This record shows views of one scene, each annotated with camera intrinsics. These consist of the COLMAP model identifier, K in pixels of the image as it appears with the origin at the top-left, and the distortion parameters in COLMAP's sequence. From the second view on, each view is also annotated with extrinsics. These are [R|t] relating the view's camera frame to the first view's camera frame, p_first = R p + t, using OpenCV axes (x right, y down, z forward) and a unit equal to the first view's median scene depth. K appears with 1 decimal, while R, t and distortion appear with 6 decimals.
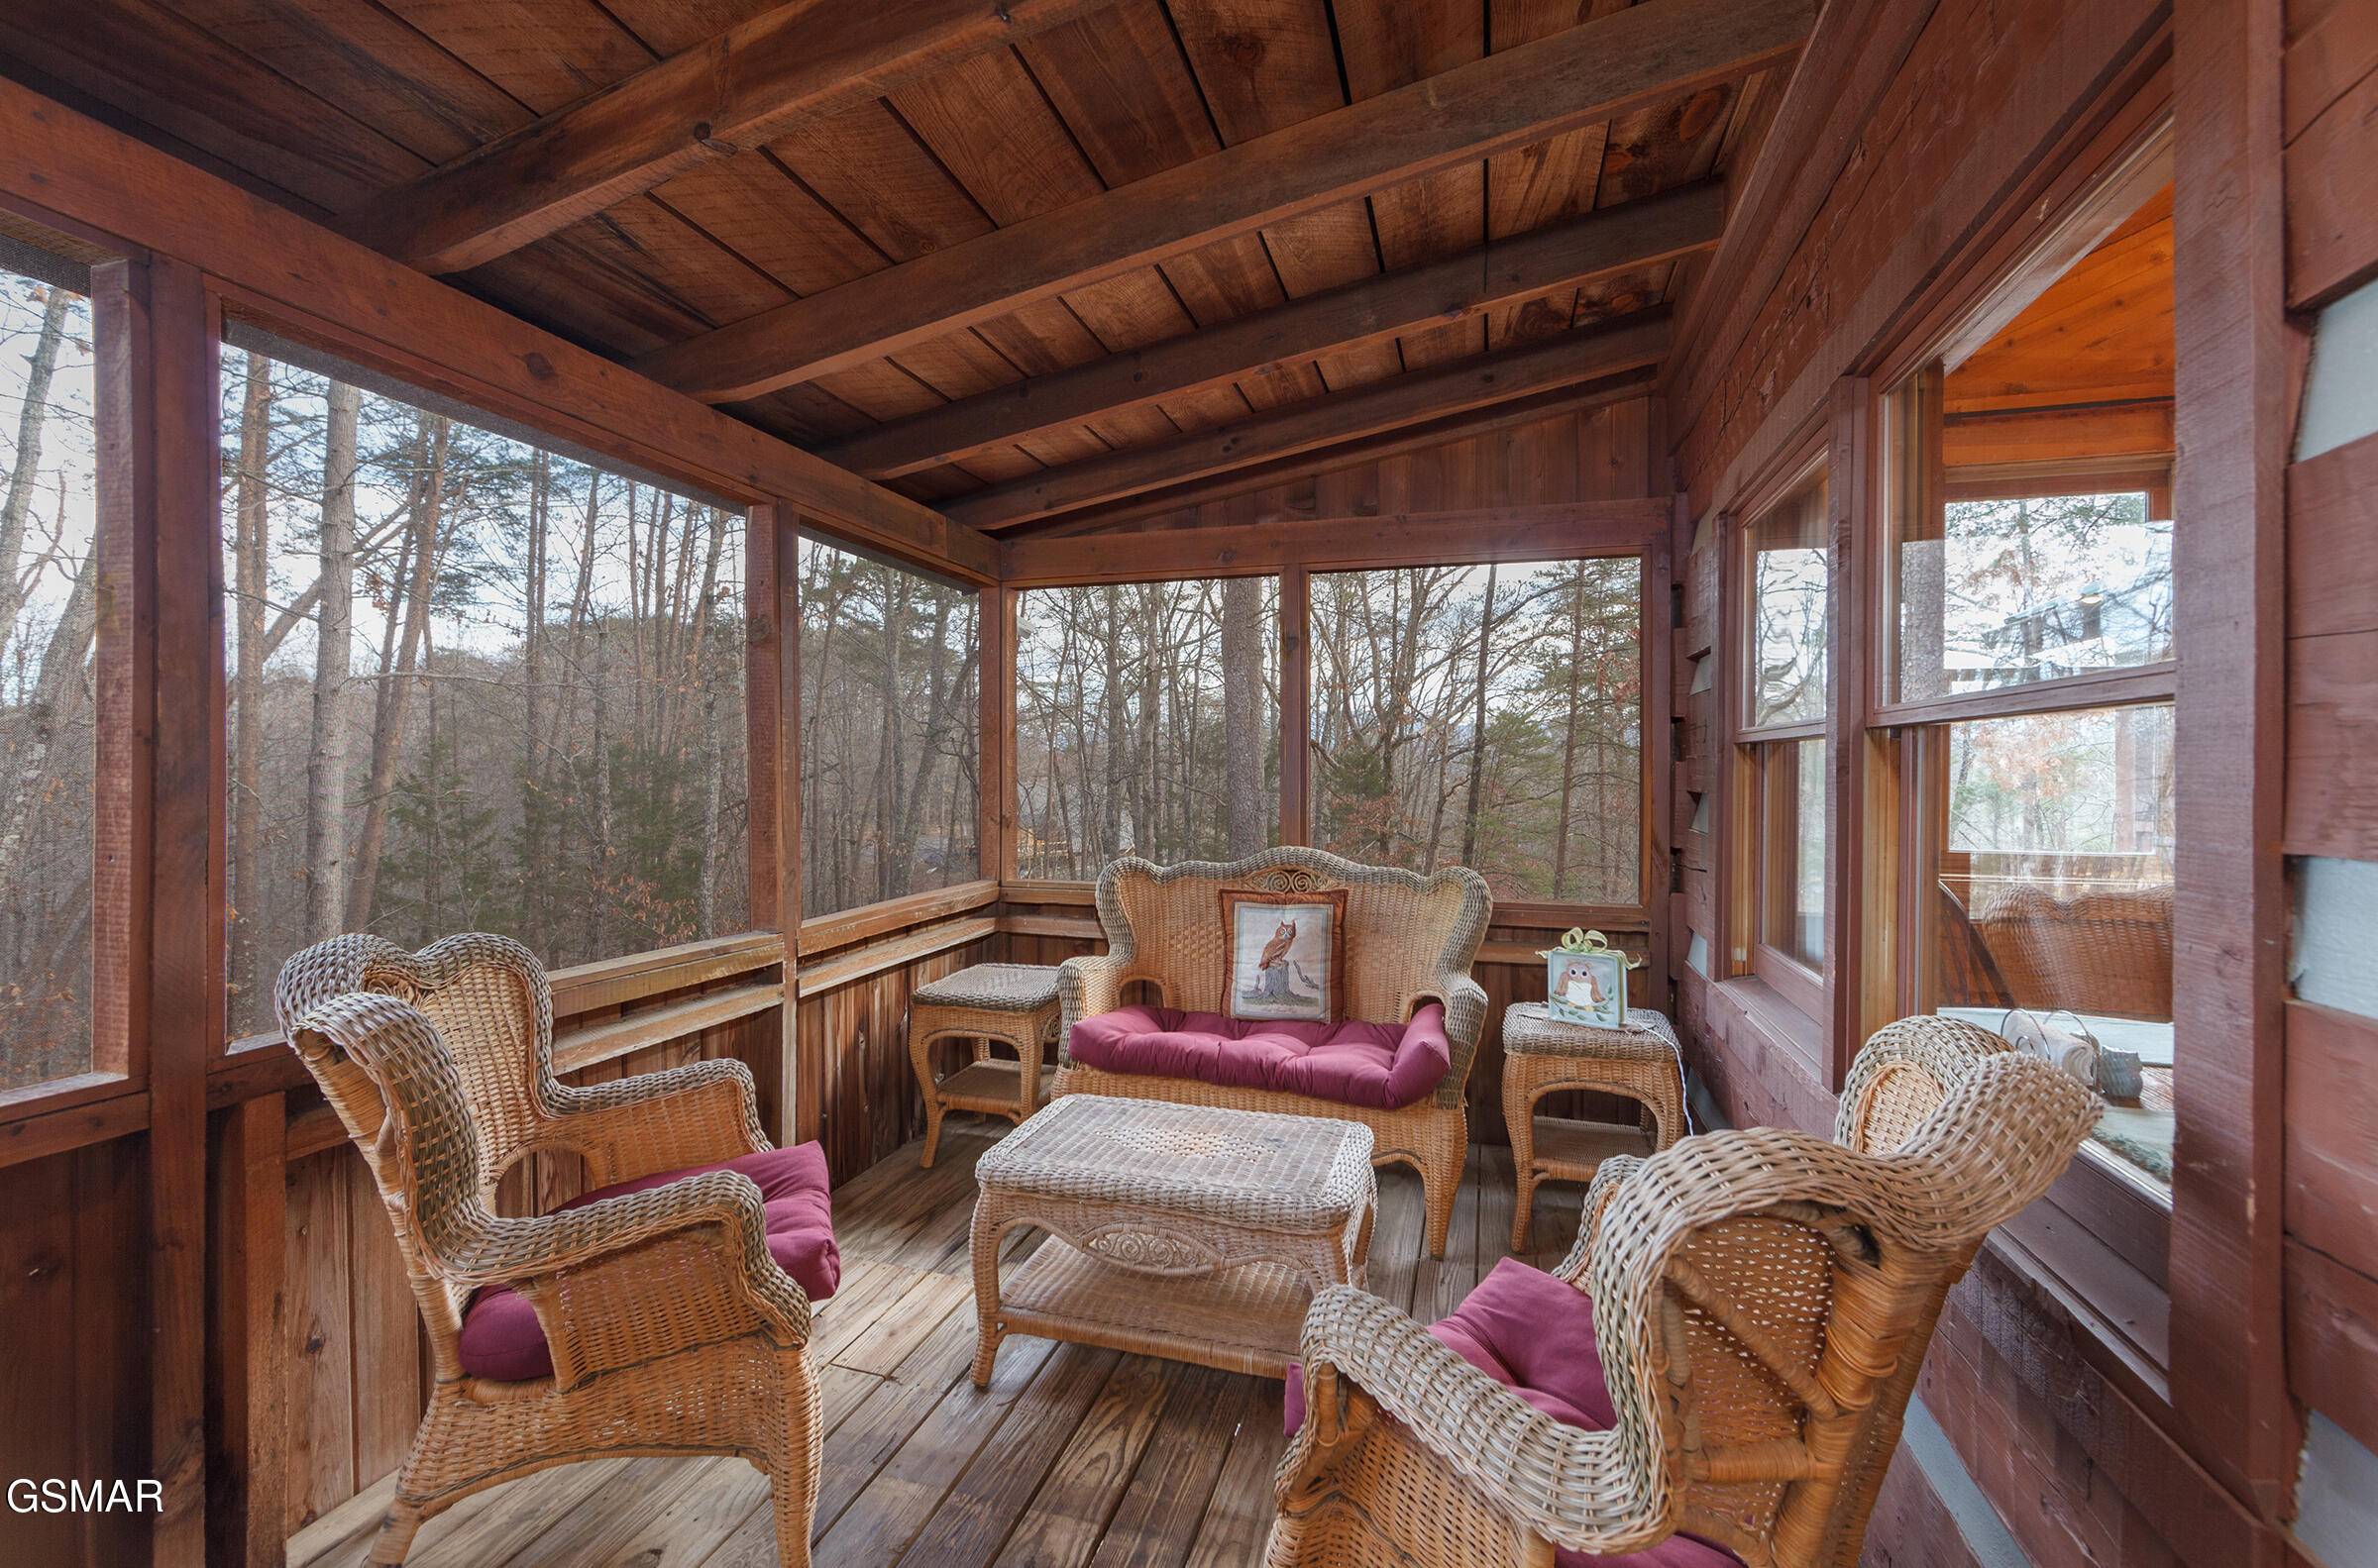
lens RADIAL K [[981.3, 0, 1192.4], [0, 981.3, 764.4], [0, 0, 1]] dist [-0.000080, -0.000074]
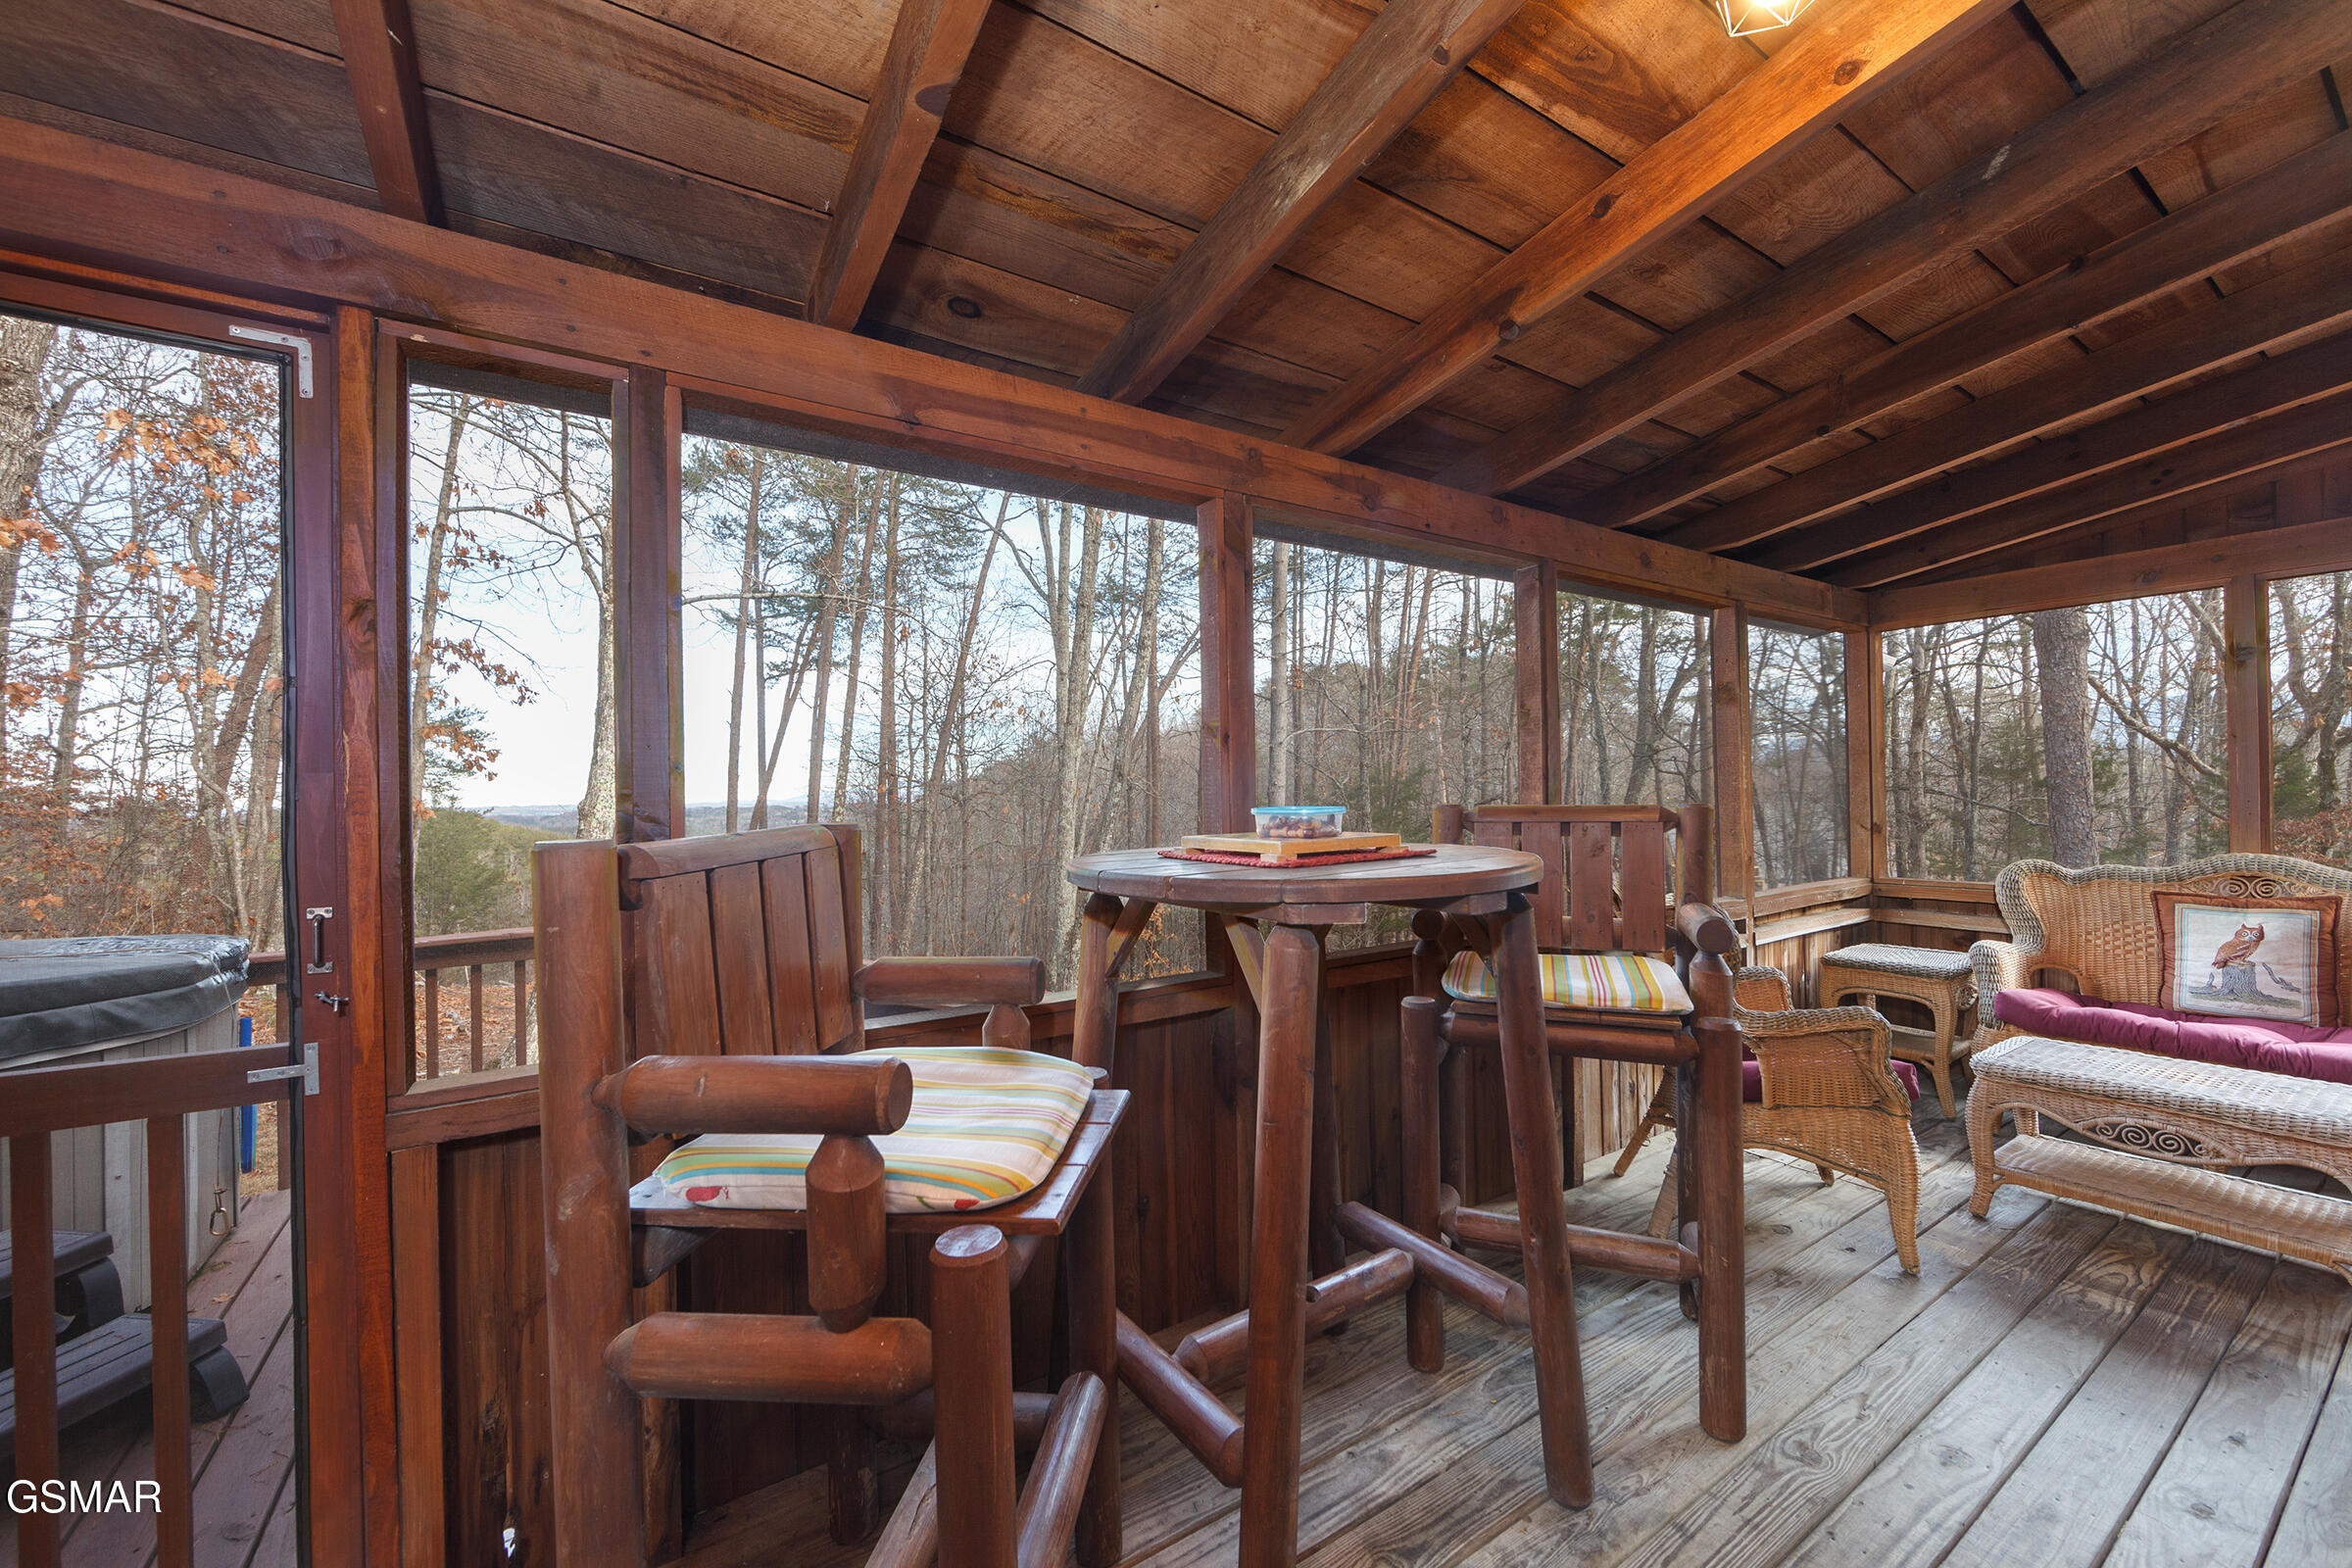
lens RADIAL K [[922.7, 0, 1180.3], [0, 922.7, 790.6], [0, 0, 1]] dist [0.000411, -0.000509]
pose [[0.769633, -0.017430, -0.638249, -0.149446], [0.021003, 0.999777, -0.001977, -0.003280], [0.638141, -0.011884, 0.769828, -0.470702]]
